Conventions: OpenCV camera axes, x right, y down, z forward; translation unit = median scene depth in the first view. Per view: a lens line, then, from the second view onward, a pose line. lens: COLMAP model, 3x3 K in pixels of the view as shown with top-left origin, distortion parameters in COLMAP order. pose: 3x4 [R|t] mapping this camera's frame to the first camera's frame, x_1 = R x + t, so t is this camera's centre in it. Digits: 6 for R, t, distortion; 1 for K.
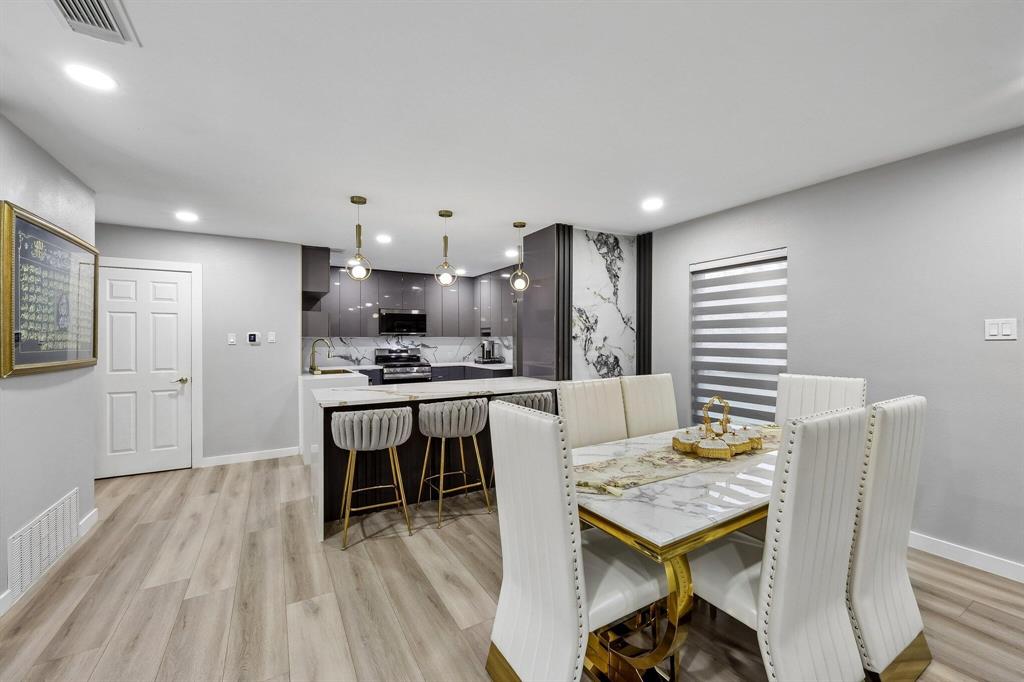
lens RADIAL K [[413.6, 0, 519.9], [0, 413.6, 342.2], [0, 0, 1]] dist [0.001096, 0.000194]
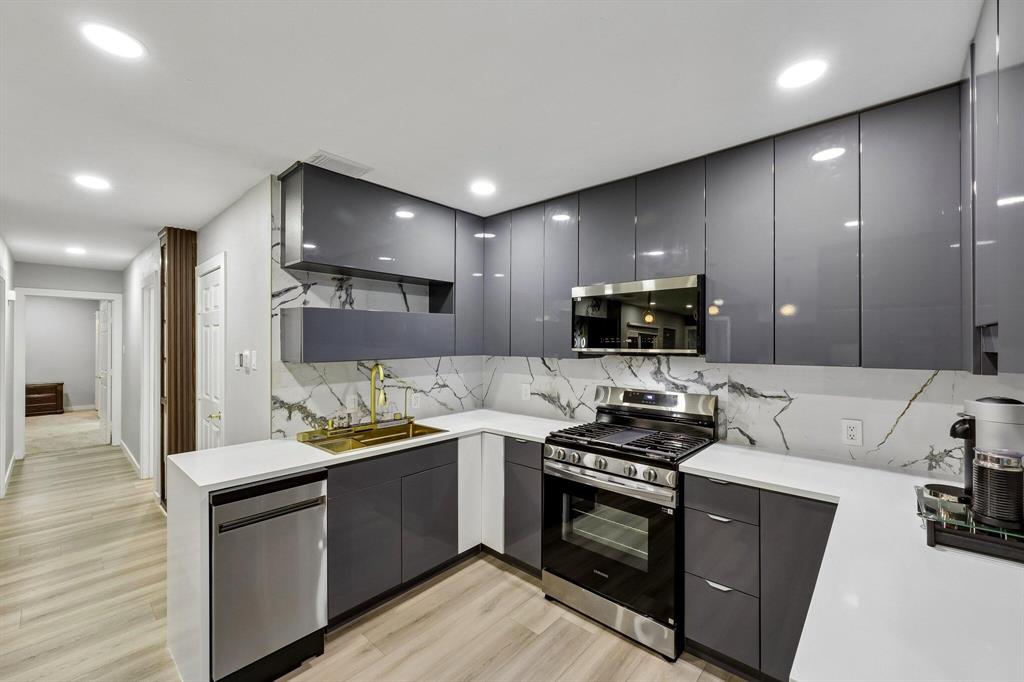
lens RADIAL K [[413.6, 0, 512.6], [0, 413.6, 339.8], [0, 0, 1]] dist [0.001096, 0.000194]
pose [[0.290021, -0.004822, -0.957008, 0.031830], [-0.014054, 0.999858, -0.009297, -0.038902], [0.956917, 0.016147, 0.289912, 1.237020]]
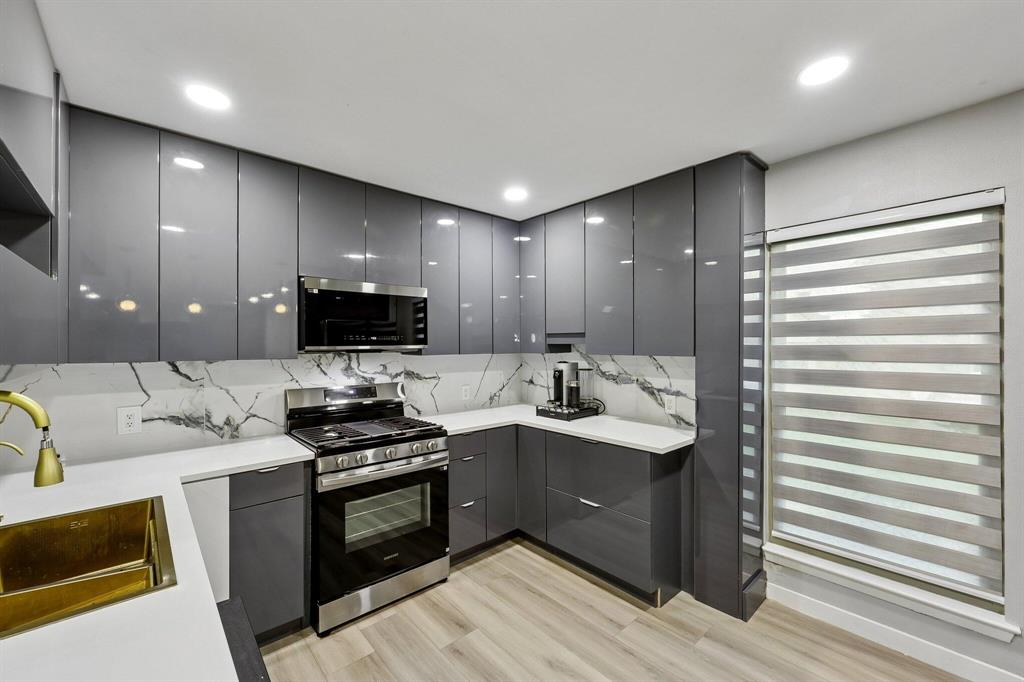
lens RADIAL K [[413.6, 0, 508.4], [0, 413.6, 342.4], [0, 0, 1]] dist [0.001096, 0.000194]
pose [[0.984446, -0.000024, 0.175688, -0.345290], [0.002650, 0.999888, -0.014715, -0.030293], [-0.175668, 0.014952, 0.984336, 0.947391]]
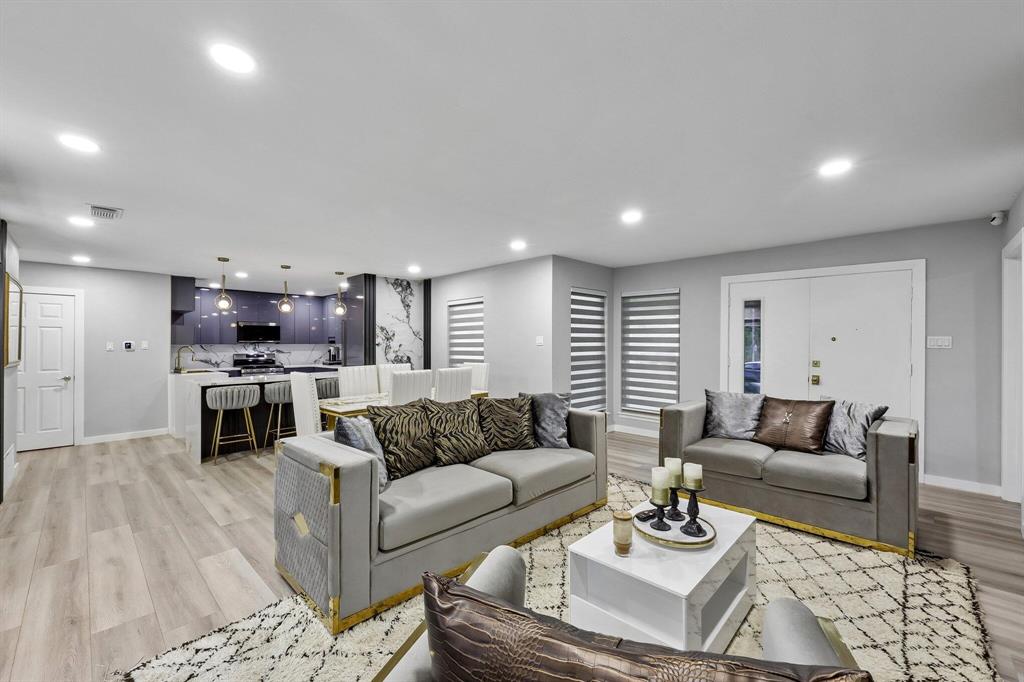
lens RADIAL K [[413.6, 0, 512.8], [0, 413.6, 342.3], [0, 0, 1]] dist [0.001096, 0.000194]
pose [[0.966146, -0.001795, 0.257990, 0.205519], [0.005412, 0.999897, -0.013312, 0.003228], [-0.257939, 0.014257, 0.966056, -0.615568]]
